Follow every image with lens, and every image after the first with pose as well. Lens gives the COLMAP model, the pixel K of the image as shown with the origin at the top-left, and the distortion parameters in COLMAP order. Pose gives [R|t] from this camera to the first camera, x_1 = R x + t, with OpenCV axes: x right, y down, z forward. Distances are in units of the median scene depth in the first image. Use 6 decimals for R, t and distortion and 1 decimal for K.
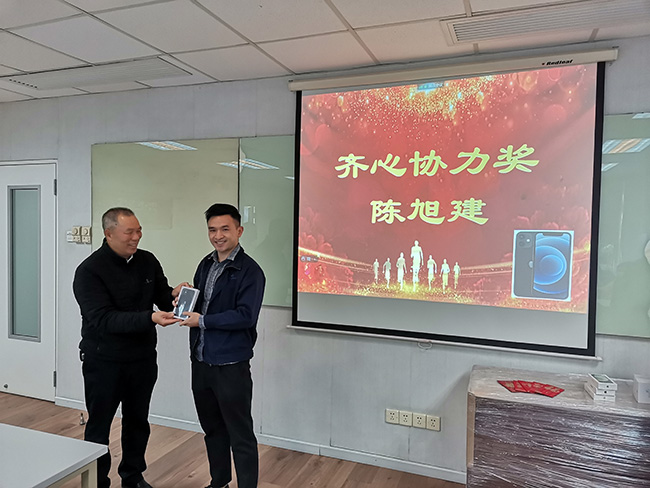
lens RADIAL K [[476.3, 0, 320.7], [0, 476.3, 240.1], [0, 0, 1]] dist [0.104946, -0.118002]
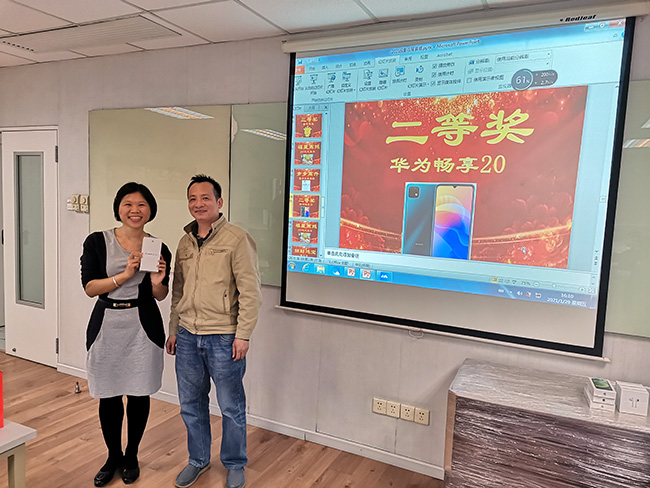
lens RADIAL K [[476.3, 0, 322.5], [0, 476.3, 240.1], [0, 0, 1]] dist [0.104946, -0.118002]
pose [[0.995968, 0.033494, -0.083228, 0.107325], [-0.028824, 0.997975, 0.056695, -0.008451], [0.084958, -0.054068, 0.994916, 0.074679]]
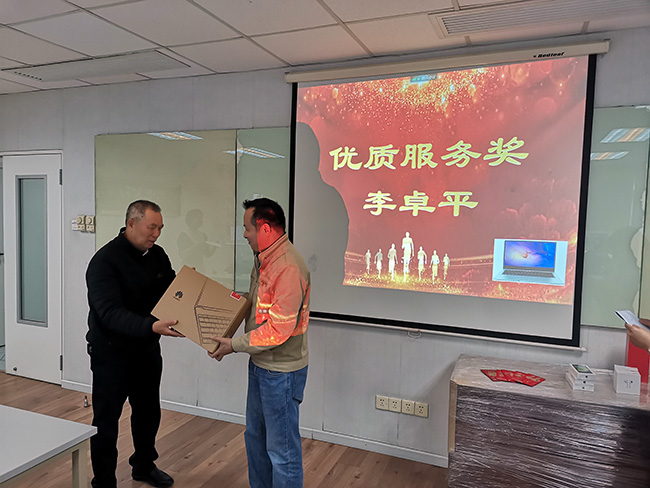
lens RADIAL K [[476.3, 0, 321.1], [0, 476.3, 242.6], [0, 0, 1]] dist [0.104946, -0.118002]
pose [[0.999613, 0.008773, -0.026388, 0.043295], [-0.008092, 0.999634, 0.025804, -0.001337], [0.026605, -0.025580, 0.999319, -0.019849]]
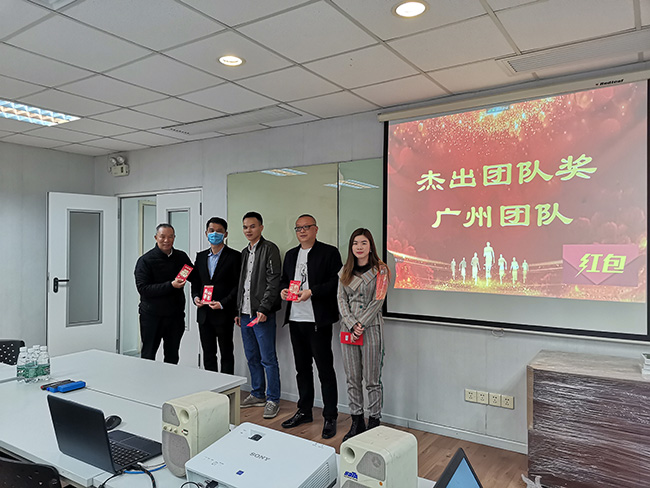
lens RADIAL K [[476.3, 0, 323.9], [0, 476.3, 242.3], [0, 0, 1]] dist [0.104946, -0.118002]
pose [[0.975677, -0.016086, -0.218620, 0.066373], [0.007324, 0.999139, -0.040828, 0.046315], [0.219089, 0.038234, 0.974955, -0.220808]]
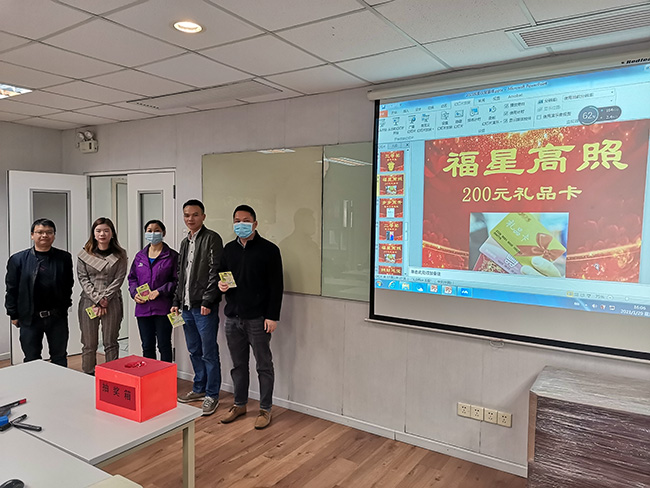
lens RADIAL K [[476.3, 0, 323.1], [0, 476.3, 242.1], [0, 0, 1]] dist [0.104946, -0.118002]
pose [[0.977026, 0.008162, -0.212965, 0.072601], [-0.003564, 0.999752, 0.021966, -0.019222], [0.213091, -0.020702, 0.976813, -0.080607]]
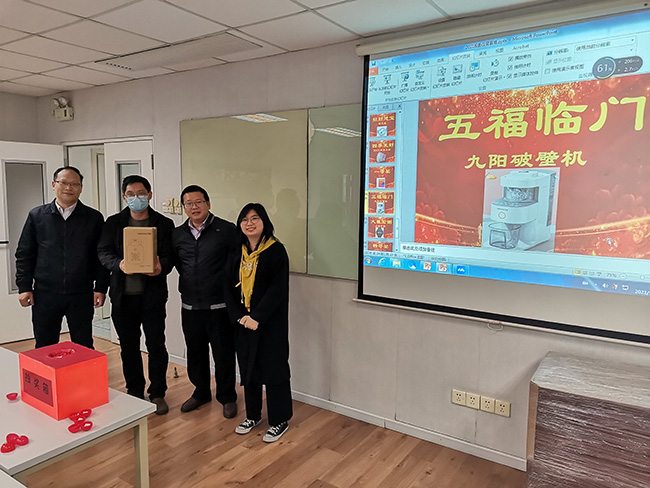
lens RADIAL K [[476.3, 0, 324.8], [0, 476.3, 240.1], [0, 0, 1]] dist [0.104946, -0.118002]
pose [[0.975416, 0.016844, -0.219726, 0.097143], [-0.001866, 0.997670, 0.068197, -0.011269], [0.220362, -0.066111, 0.973175, 0.028911]]
